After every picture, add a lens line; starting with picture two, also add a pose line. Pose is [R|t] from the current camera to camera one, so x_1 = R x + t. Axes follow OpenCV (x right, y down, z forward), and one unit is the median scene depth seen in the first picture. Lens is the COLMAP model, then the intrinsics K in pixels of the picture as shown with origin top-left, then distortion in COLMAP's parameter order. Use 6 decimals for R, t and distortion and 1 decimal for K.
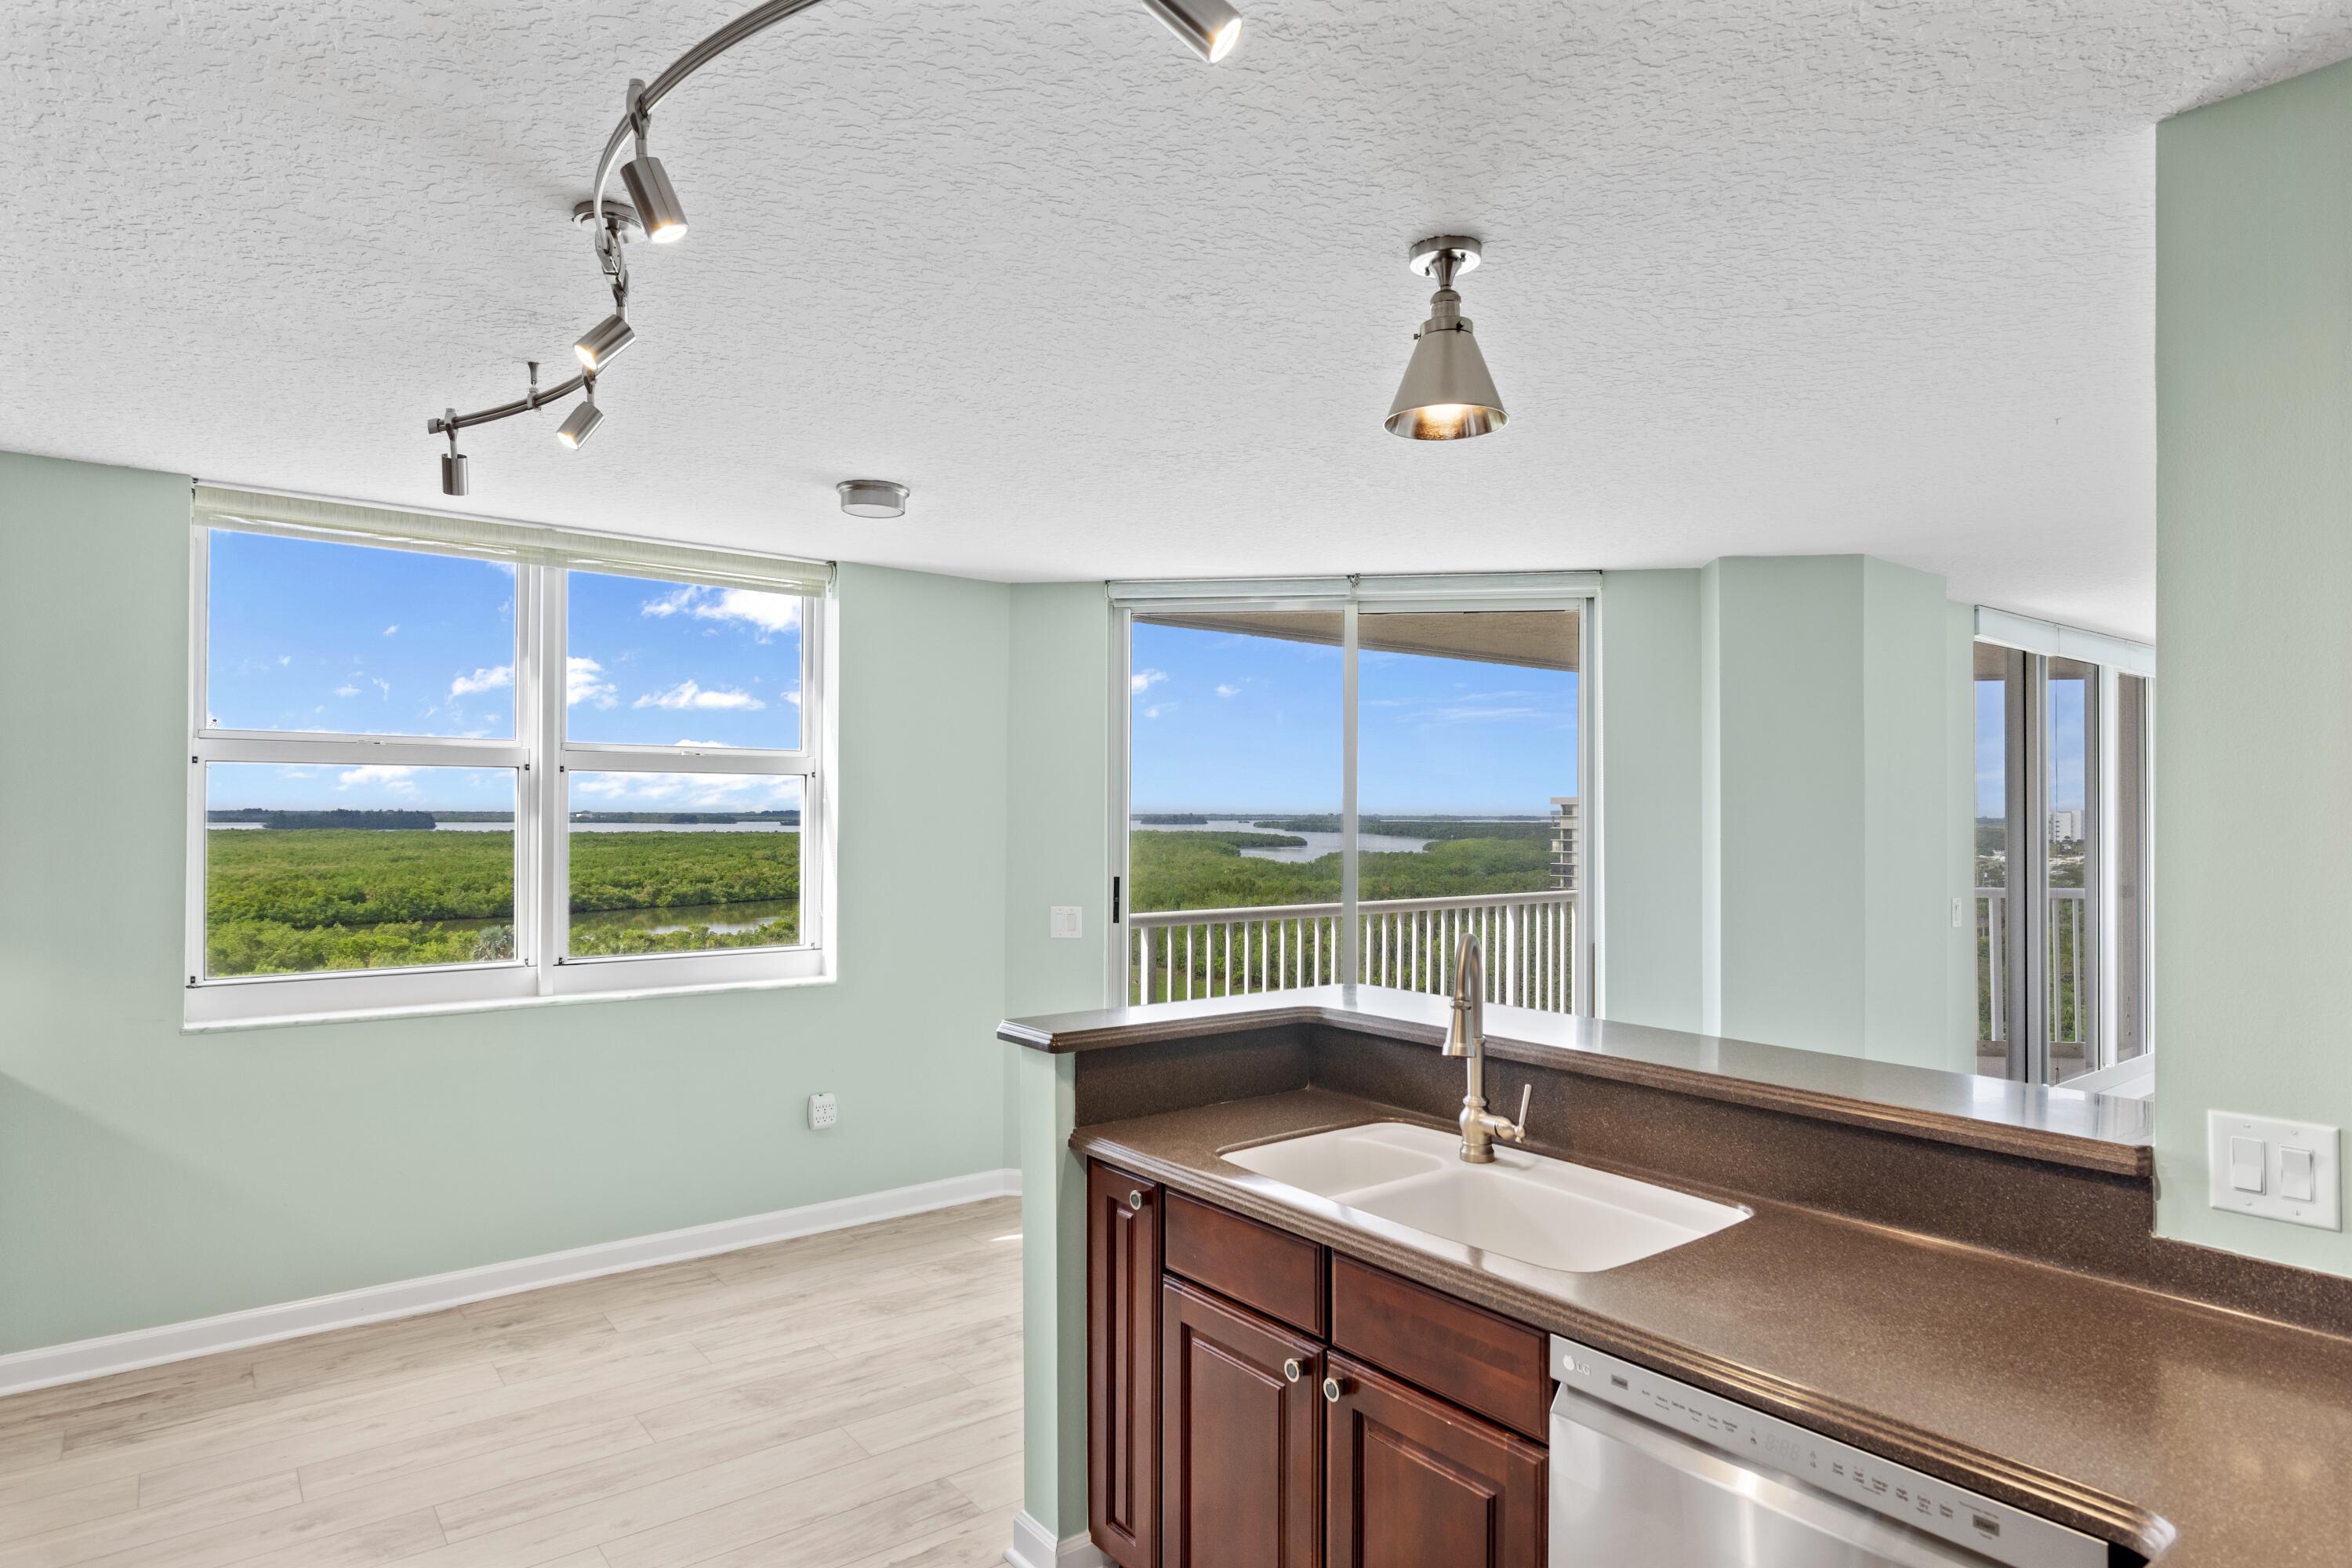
lens RADIAL K [[1330.9, 0, 1244.6], [0, 1330.9, 789.7], [0, 0, 1]] dist [0.001086, 0.000038]
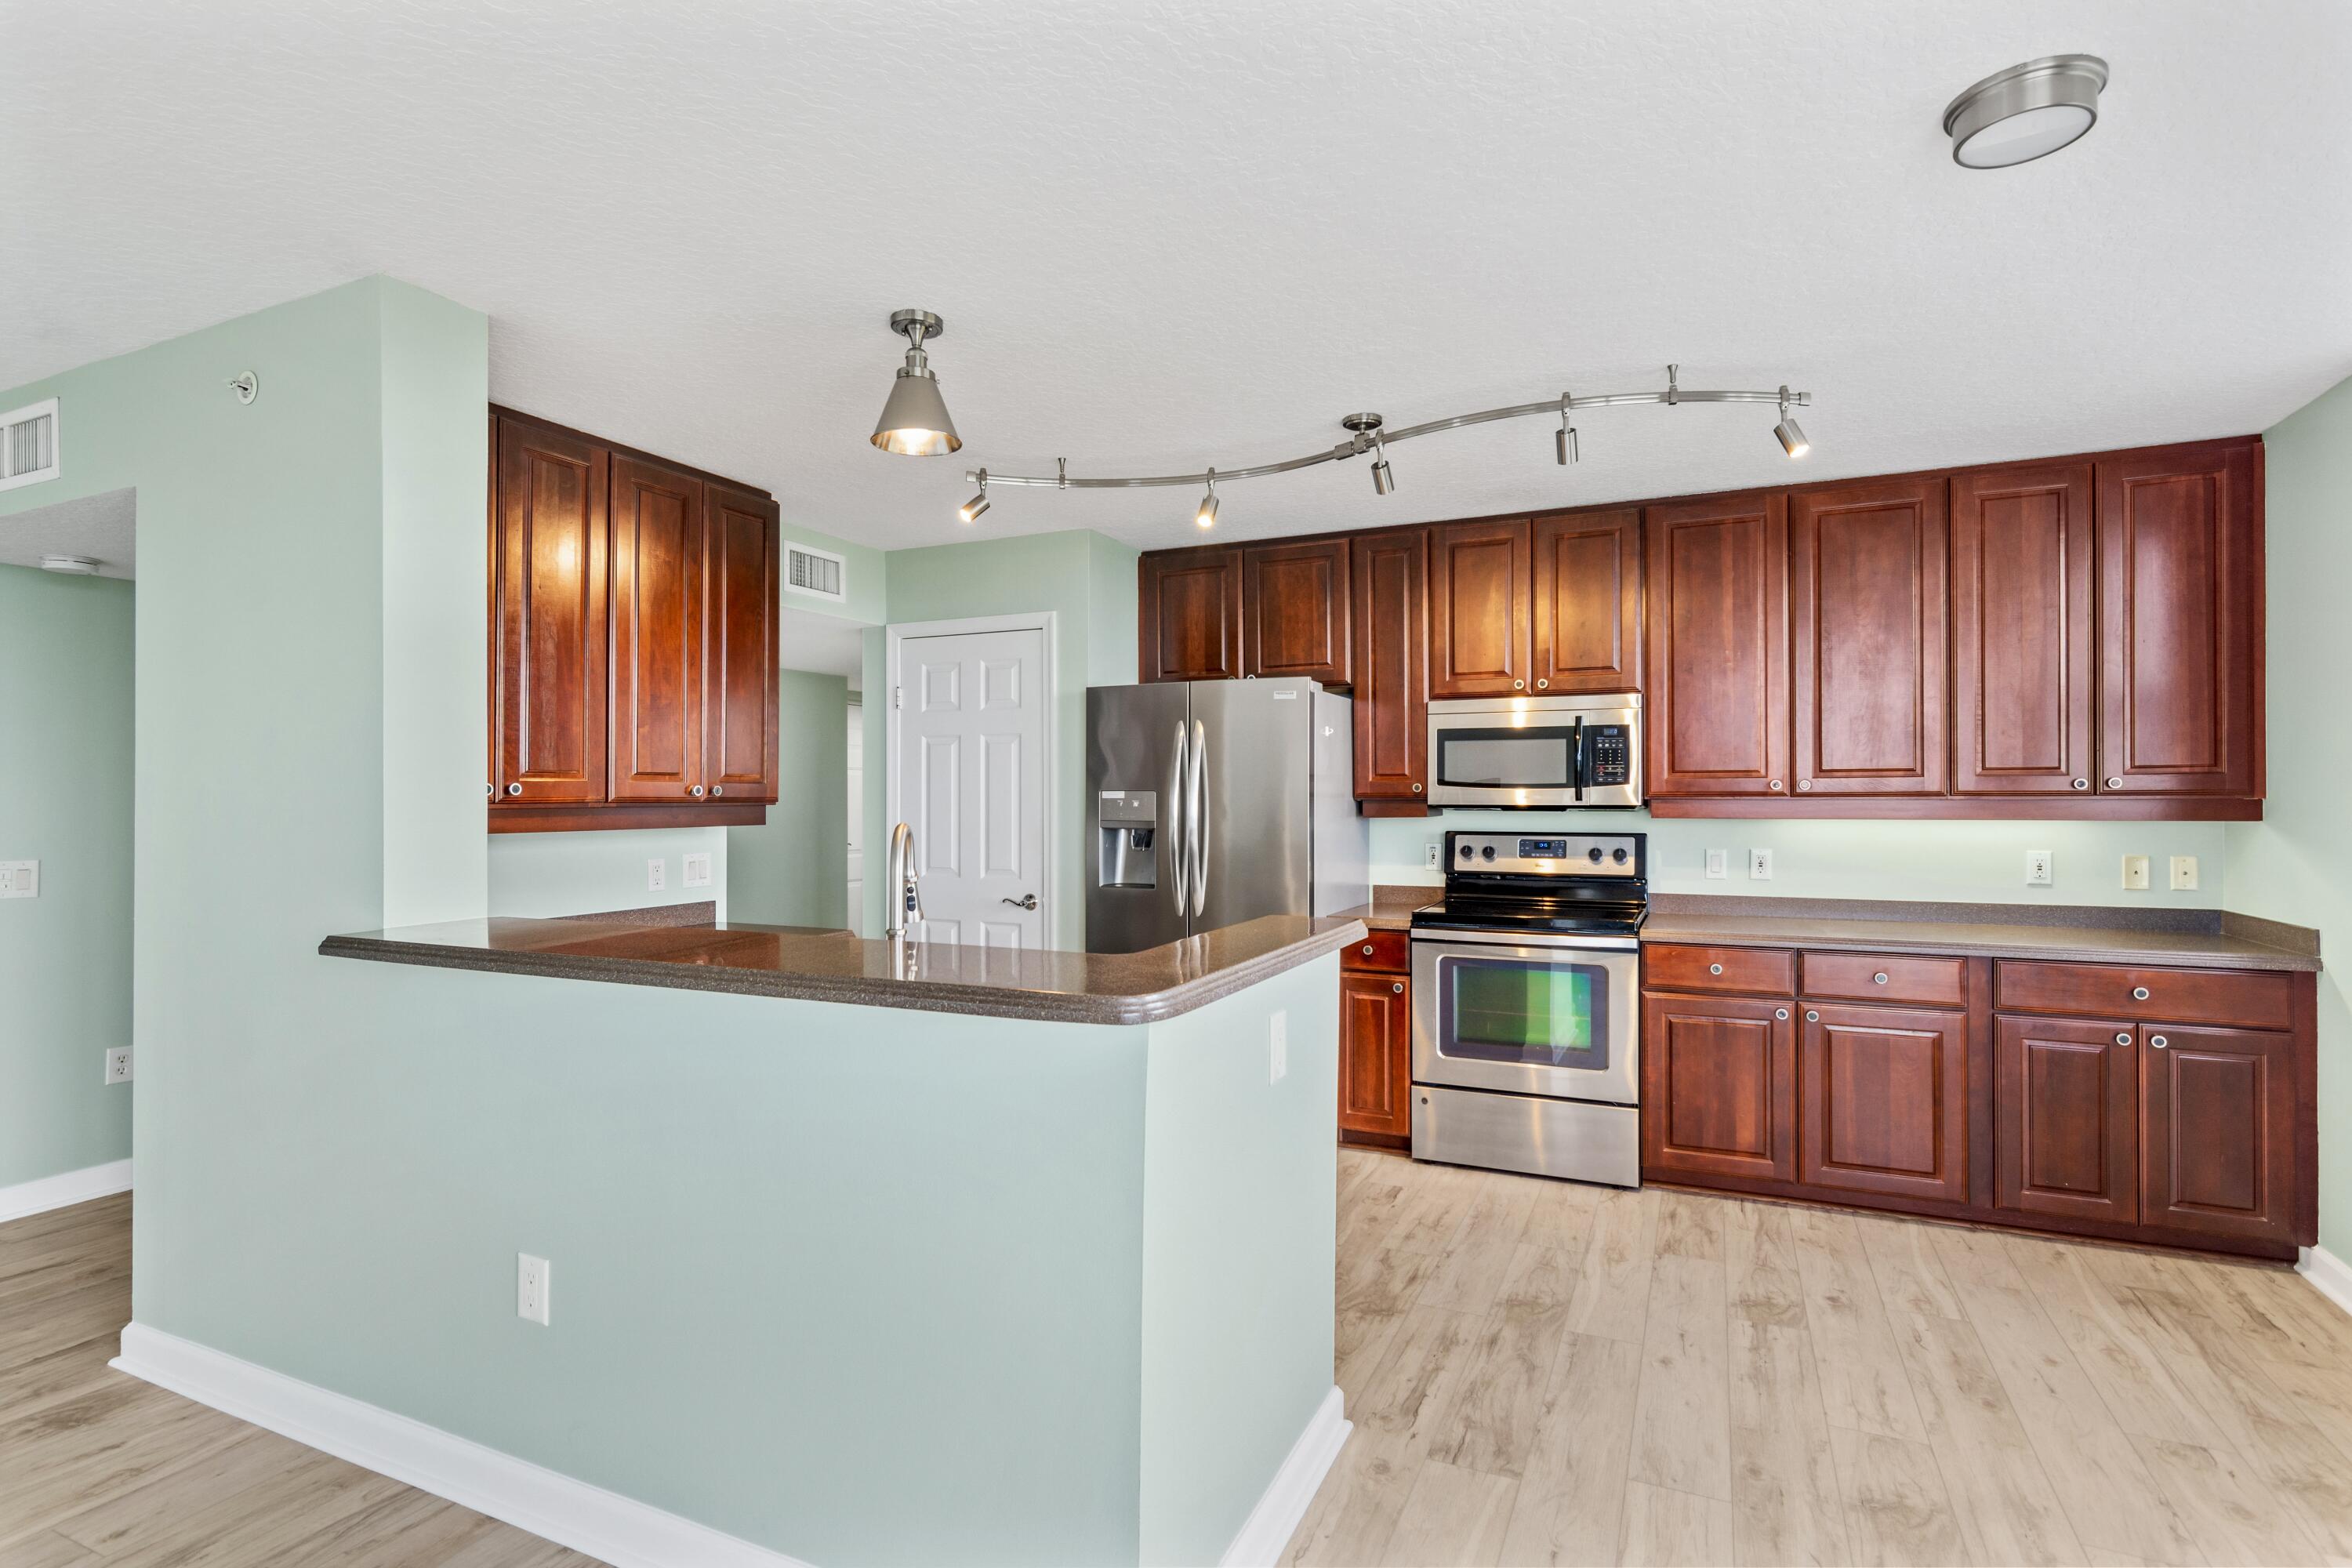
lens RADIAL K [[1128.6, 0, 1184.9], [0, 1128.6, 792.9], [0, 0, 1]] dist [0.002444, -0.000116]
pose [[-0.904159, -0.006914, -0.427140, 0.229804], [-0.000050, 0.999871, -0.016078, 0.066975], [0.427196, -0.014516, -0.904042, 1.265532]]
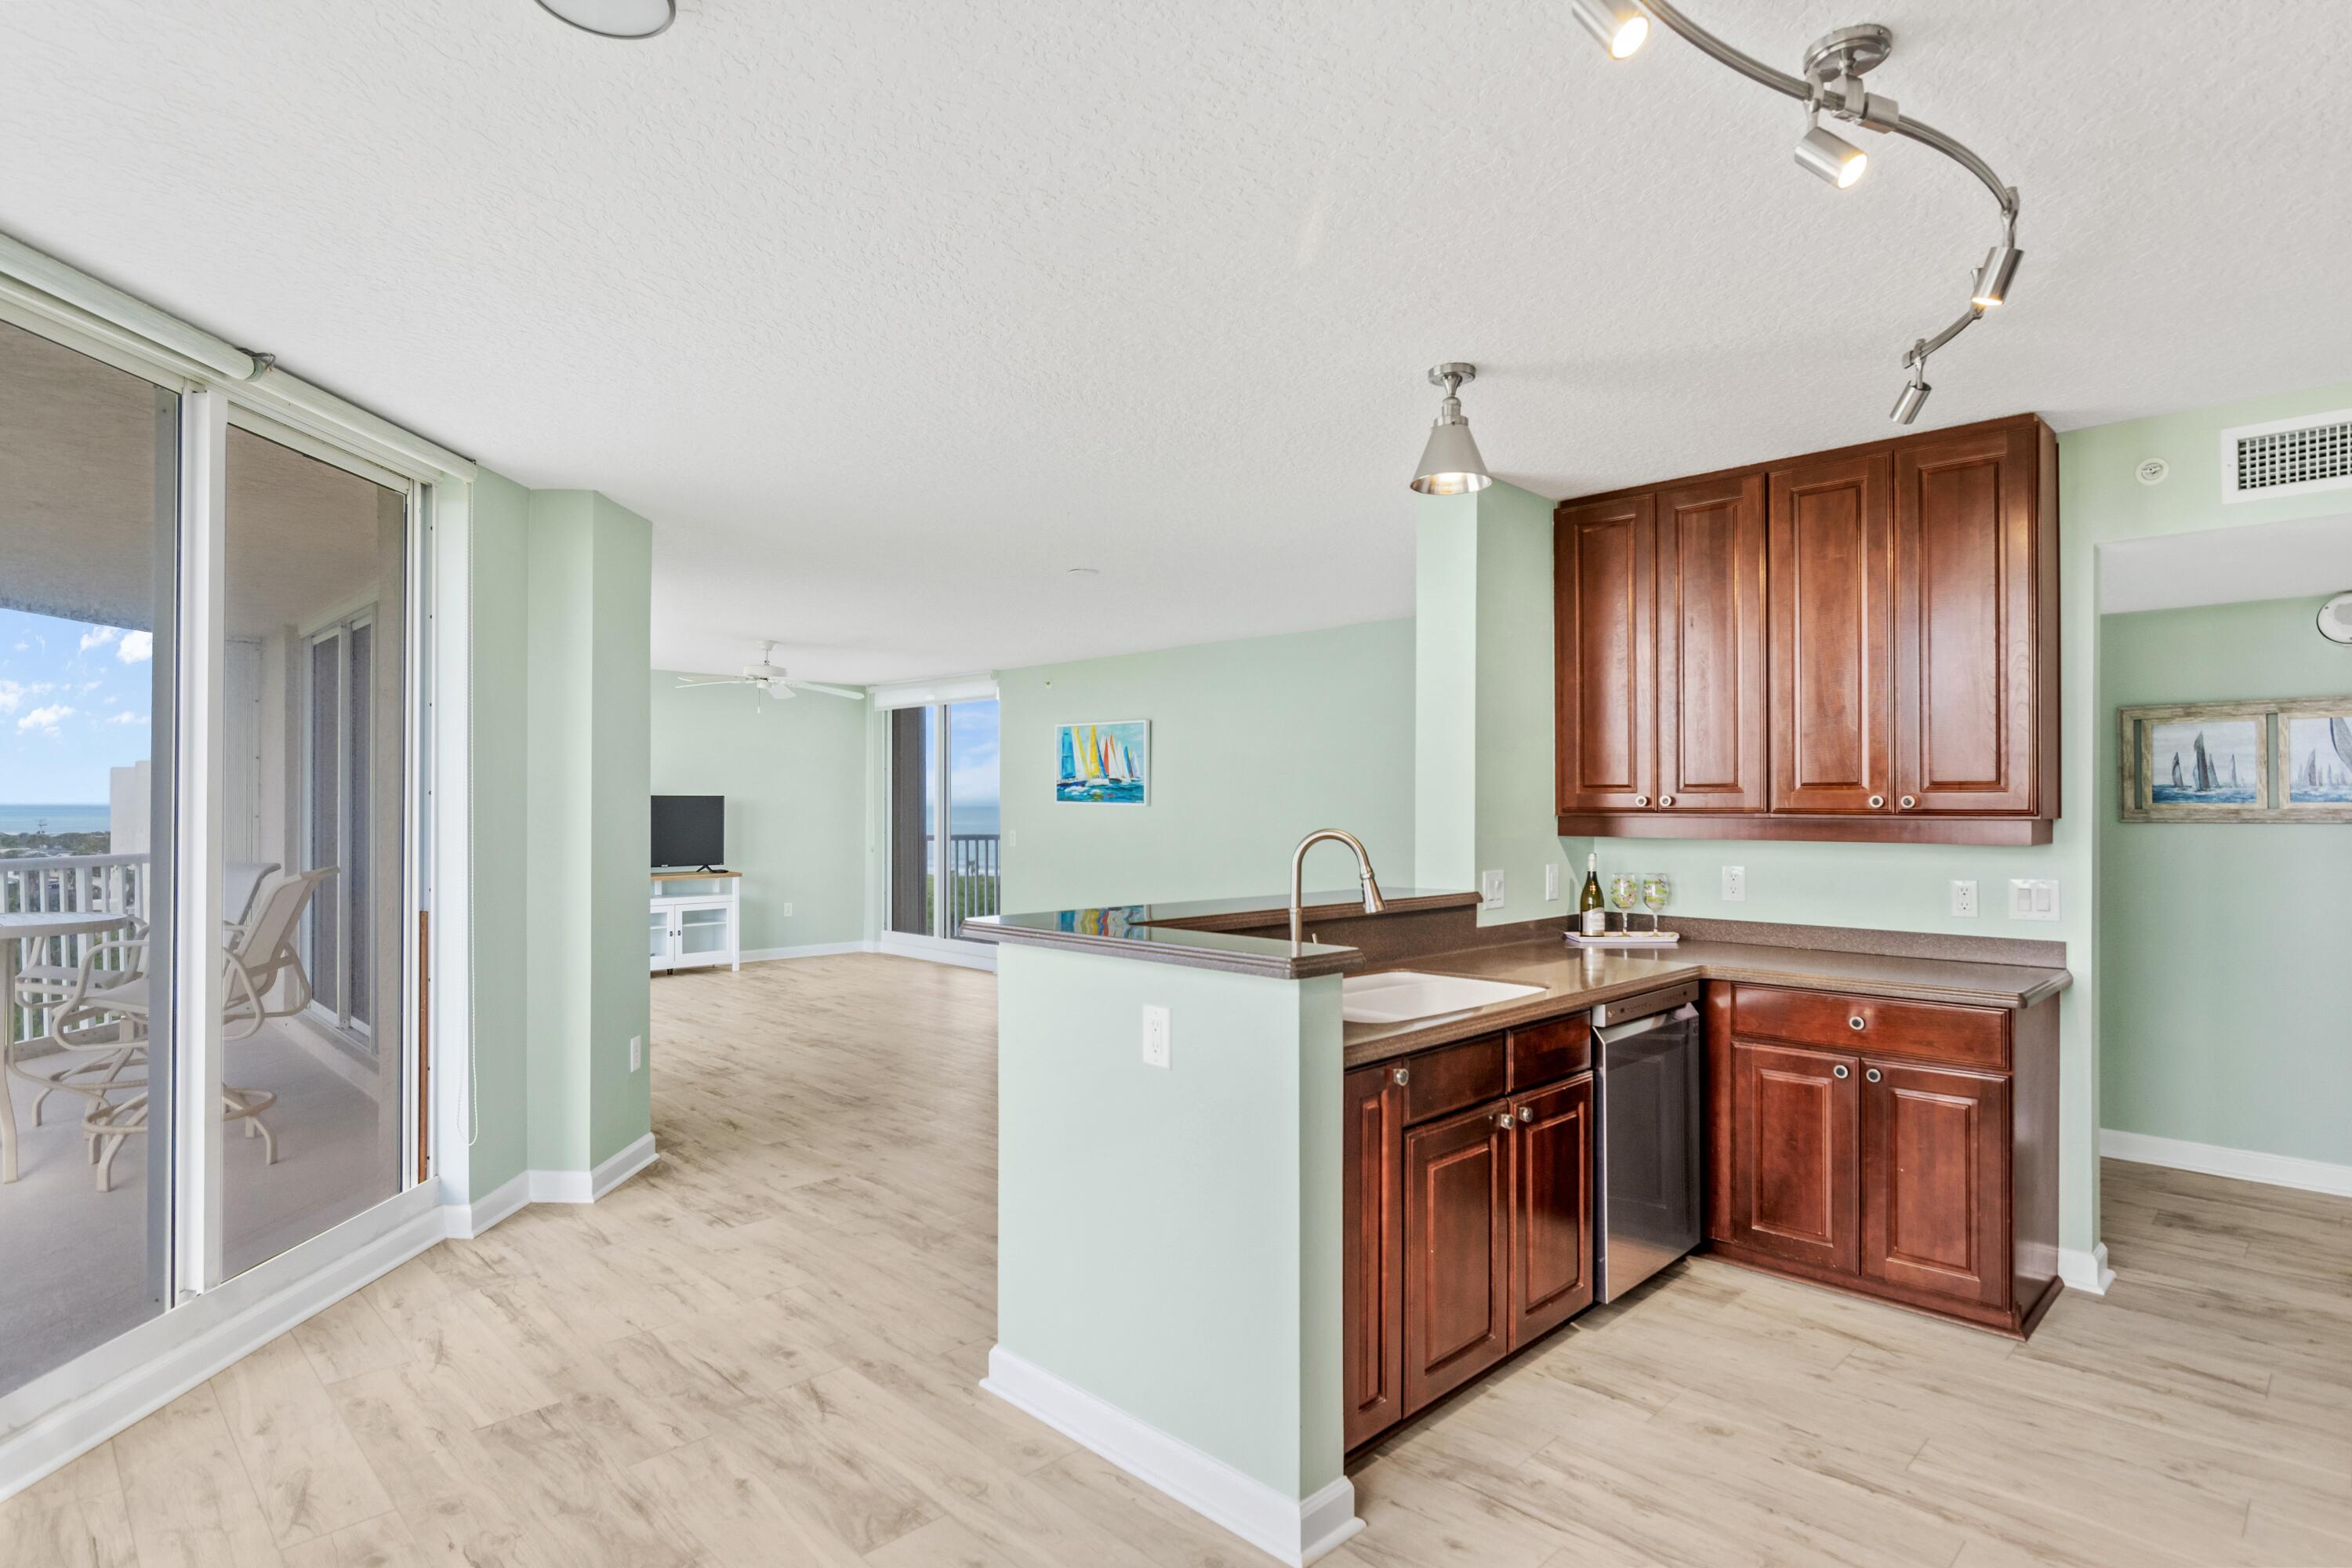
lens RADIAL K [[1222.2, 0, 1152.2], [0, 1222.2, 795.9], [0, 0, 1]] dist [0.016578, -0.000191]
pose [[-0.087894, 0.000495, 0.996130, -0.699065], [-0.011384, 0.999934, -0.001501, 0.052817], [-0.996065, -0.011471, -0.087882, 0.848130]]
